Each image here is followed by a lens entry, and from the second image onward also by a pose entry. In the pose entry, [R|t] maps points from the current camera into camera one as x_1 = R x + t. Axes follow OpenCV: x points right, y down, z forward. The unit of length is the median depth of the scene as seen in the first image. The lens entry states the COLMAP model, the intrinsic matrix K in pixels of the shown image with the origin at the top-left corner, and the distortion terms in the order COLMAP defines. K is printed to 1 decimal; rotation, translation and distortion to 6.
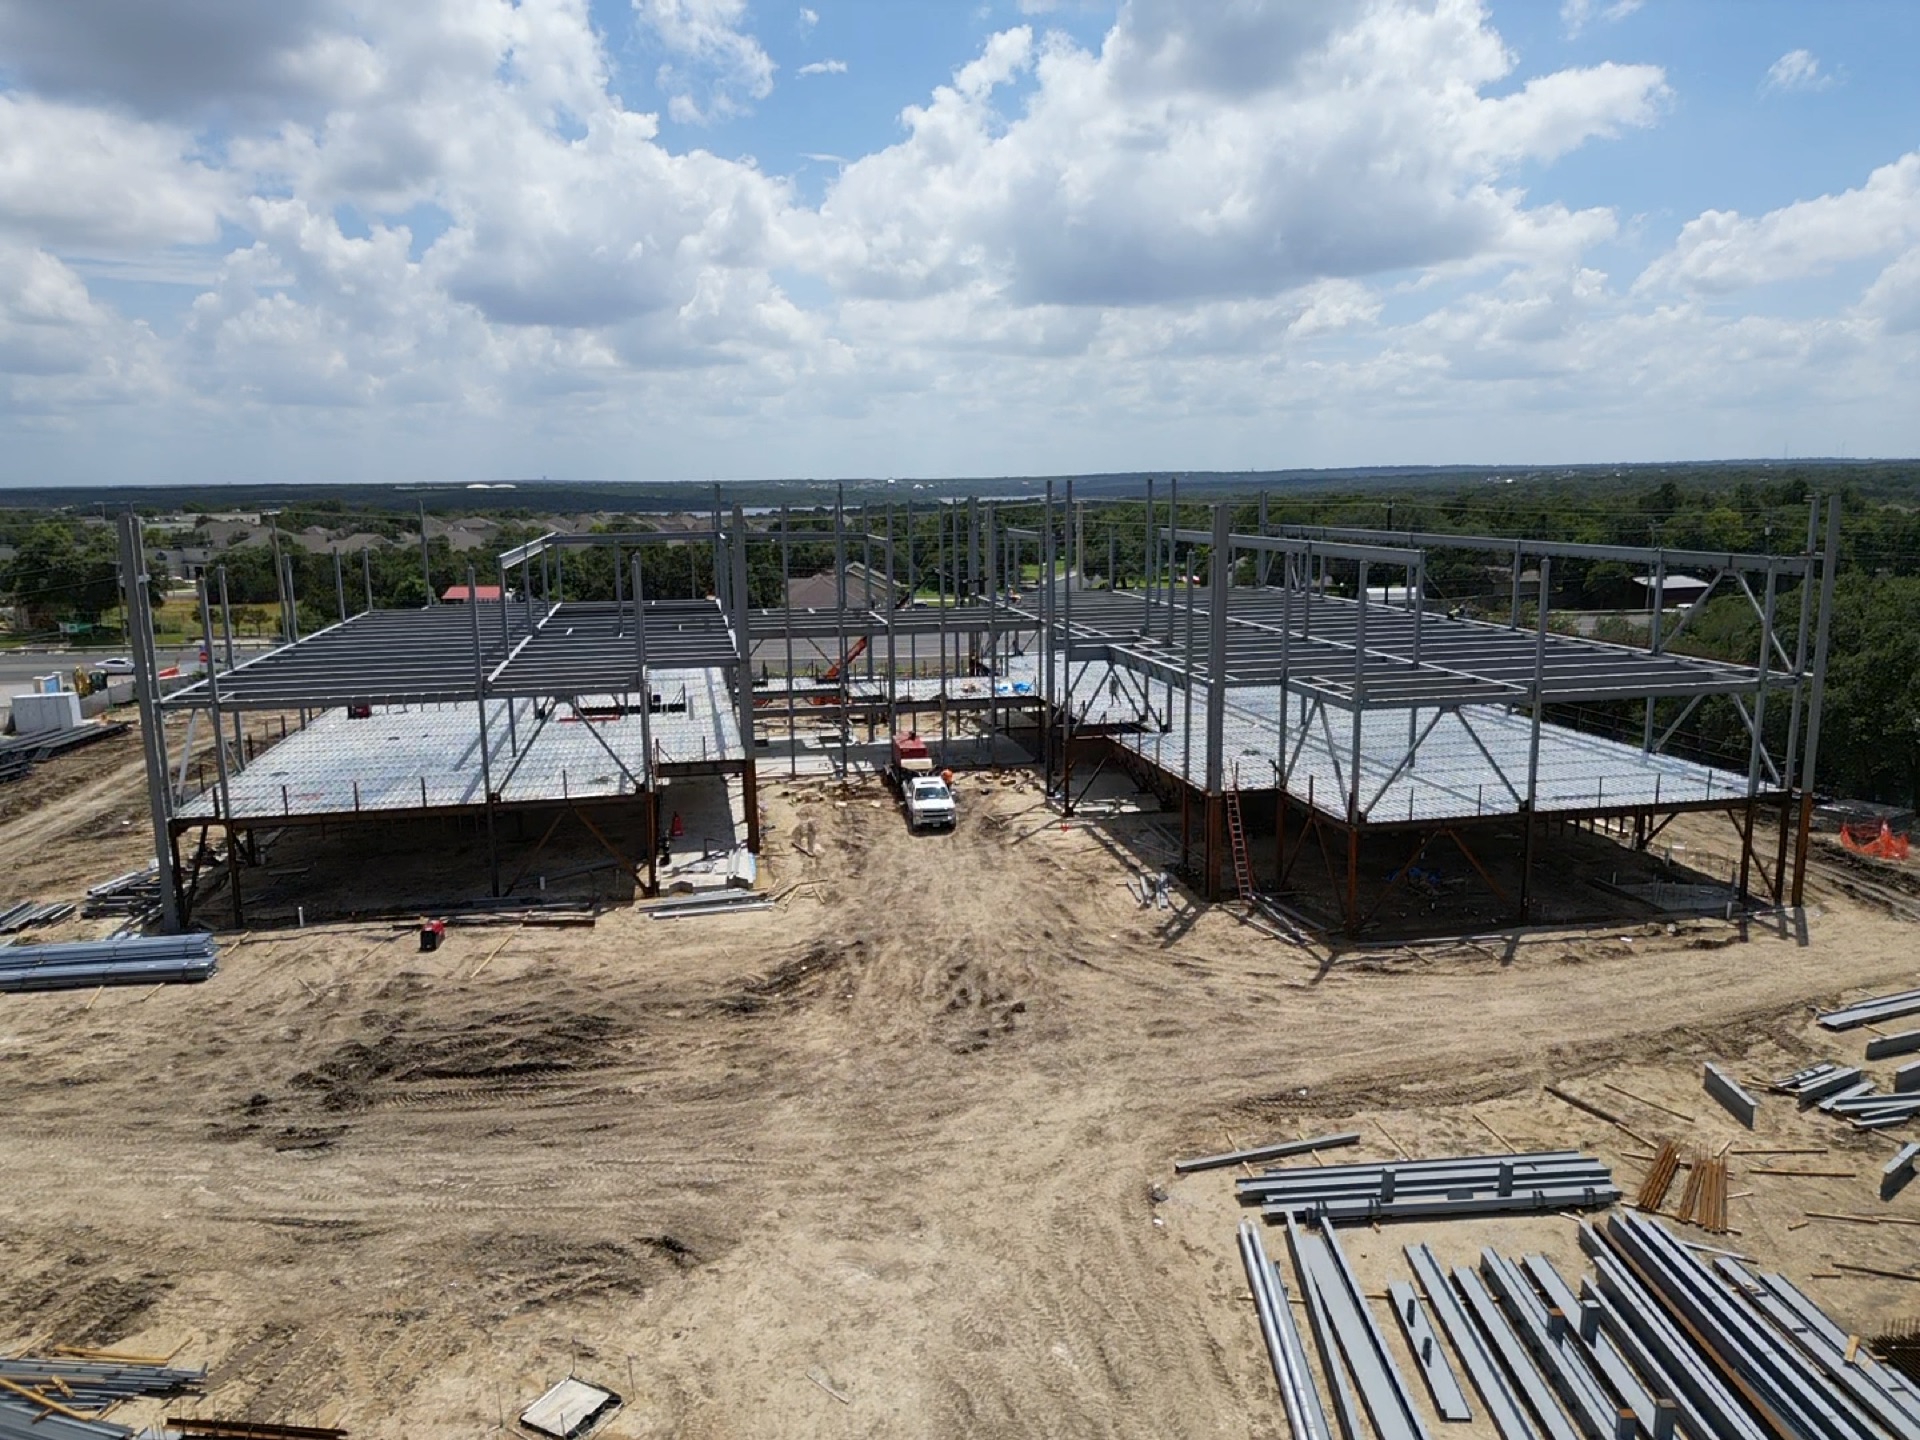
lens RADIAL K [[1459.8, 0, 960.0], [0, 1459.8, 720.0], [0, 0, 1]] dist [0.097420, -0.108628]
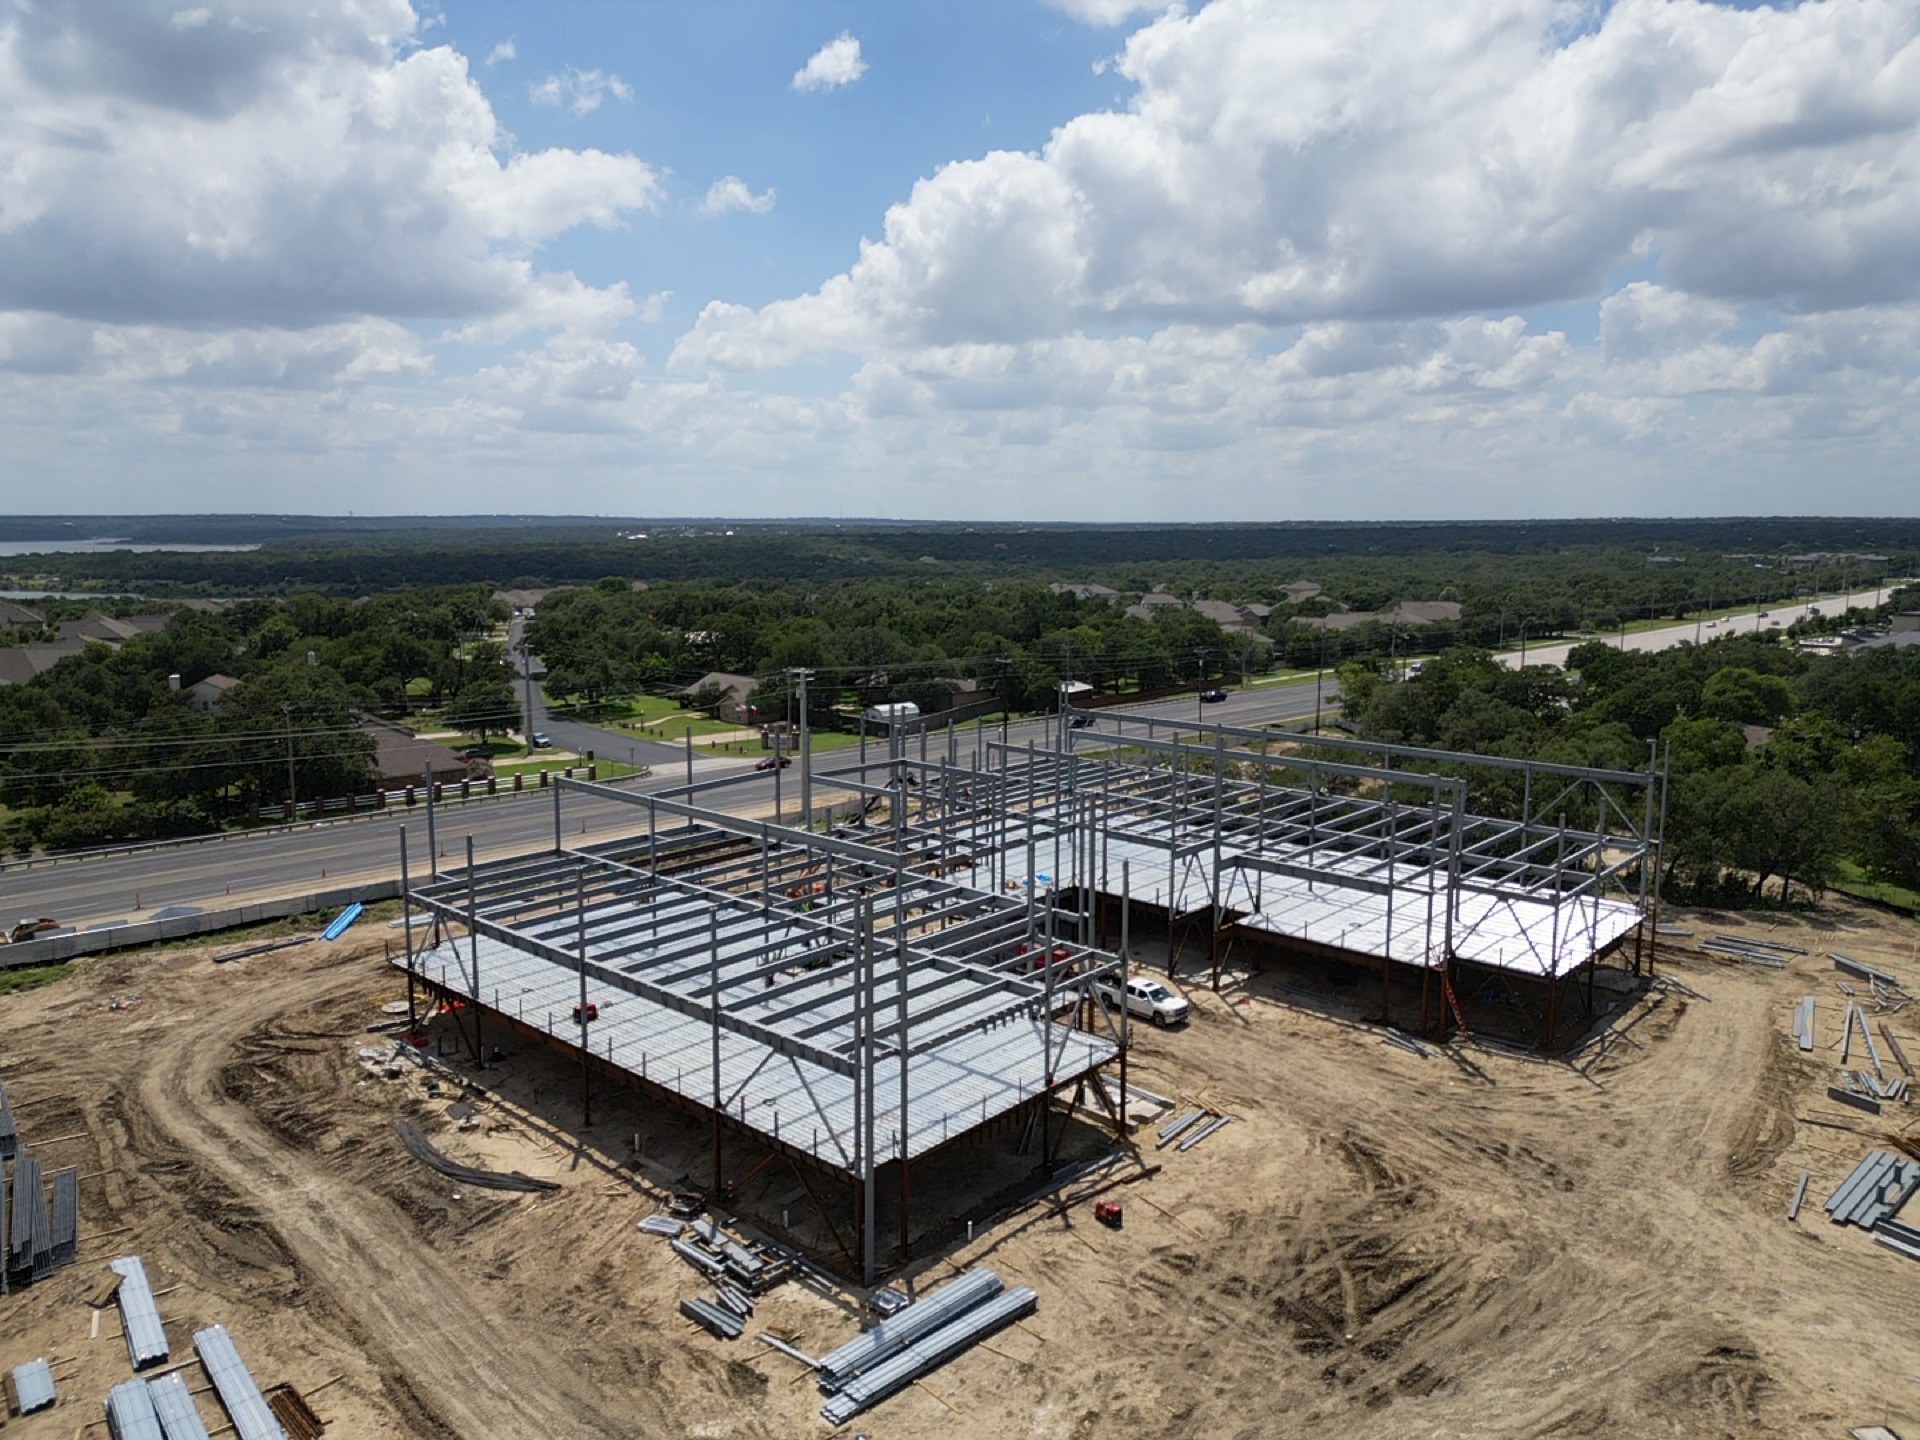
lens RADIAL K [[1341.7, 0, 966.5], [0, 1341.7, 717.1], [0, 0, 1]] dist [0.080942, -0.082158]
pose [[0.800936, -0.090802, 0.591824, -1.056954], [0.098439, 0.994953, 0.019431, -0.299073], [-0.590602, 0.042695, 0.805833, 0.113032]]
